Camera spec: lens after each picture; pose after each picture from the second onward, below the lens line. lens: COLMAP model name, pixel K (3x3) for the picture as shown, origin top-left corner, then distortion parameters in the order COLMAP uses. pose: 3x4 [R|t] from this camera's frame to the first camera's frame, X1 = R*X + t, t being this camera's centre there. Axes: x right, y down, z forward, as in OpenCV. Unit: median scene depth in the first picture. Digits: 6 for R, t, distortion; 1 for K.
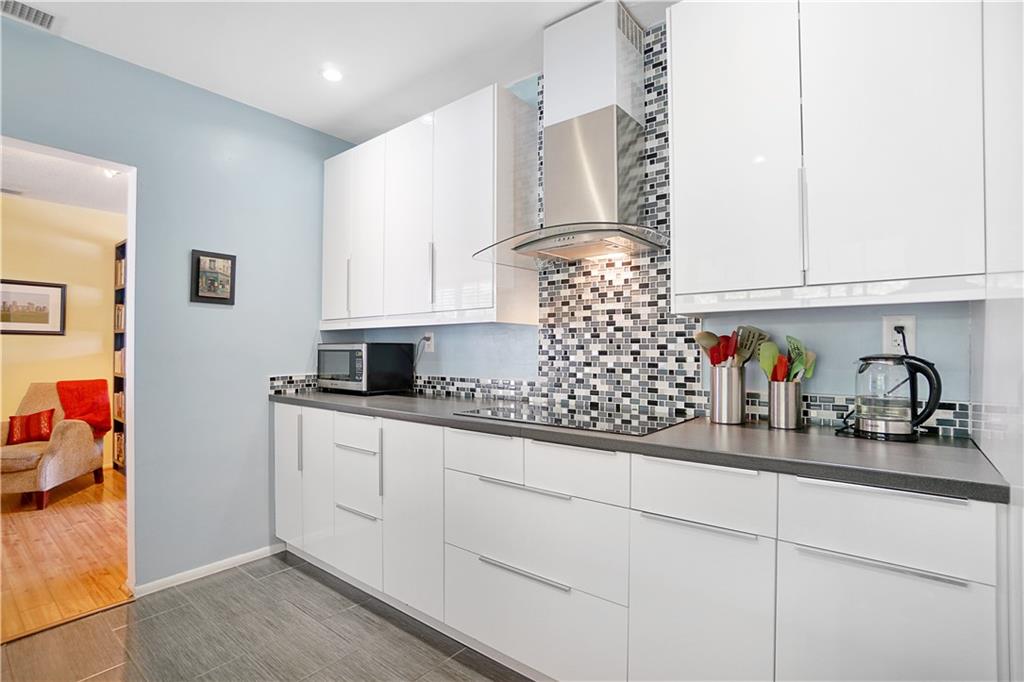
lens RADIAL K [[482.2, 0, 488.5], [0, 482.2, 346.3], [0, 0, 1]] dist [-0.040488, 0.012030]
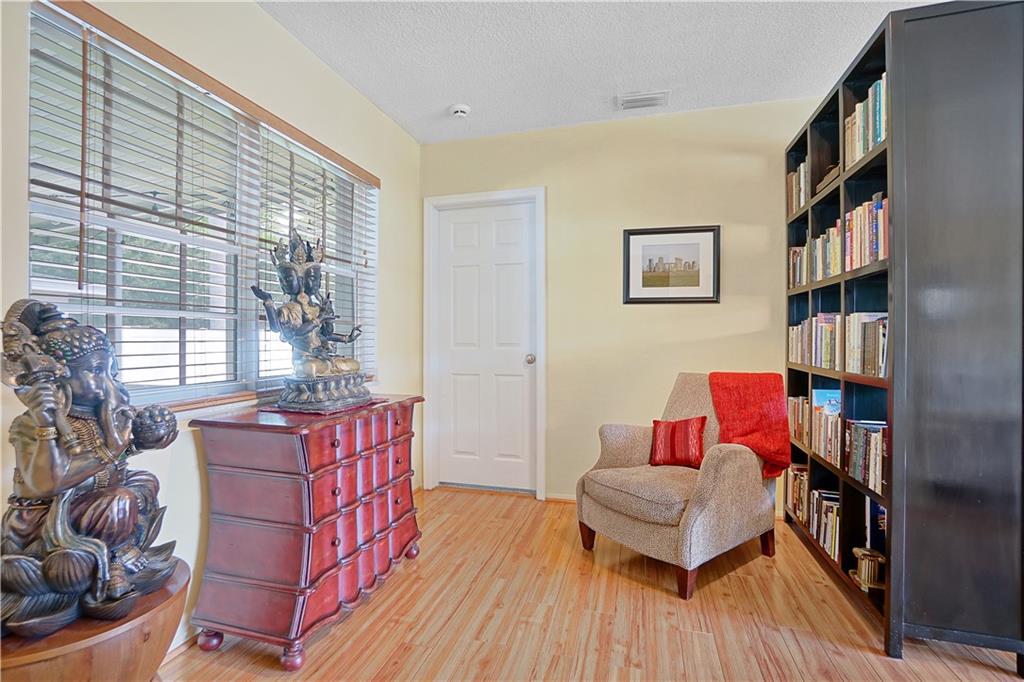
lens RADIAL K [[482.2, 0, 507.4], [0, 482.2, 338.3], [0, 0, 1]] dist [-0.040488, 0.012030]
pose [[0.410912, 0.002603, -0.911671, -0.444988], [0.008934, 0.999936, 0.006882, 0.021177], [0.911631, -0.010973, 0.410863, 0.490085]]
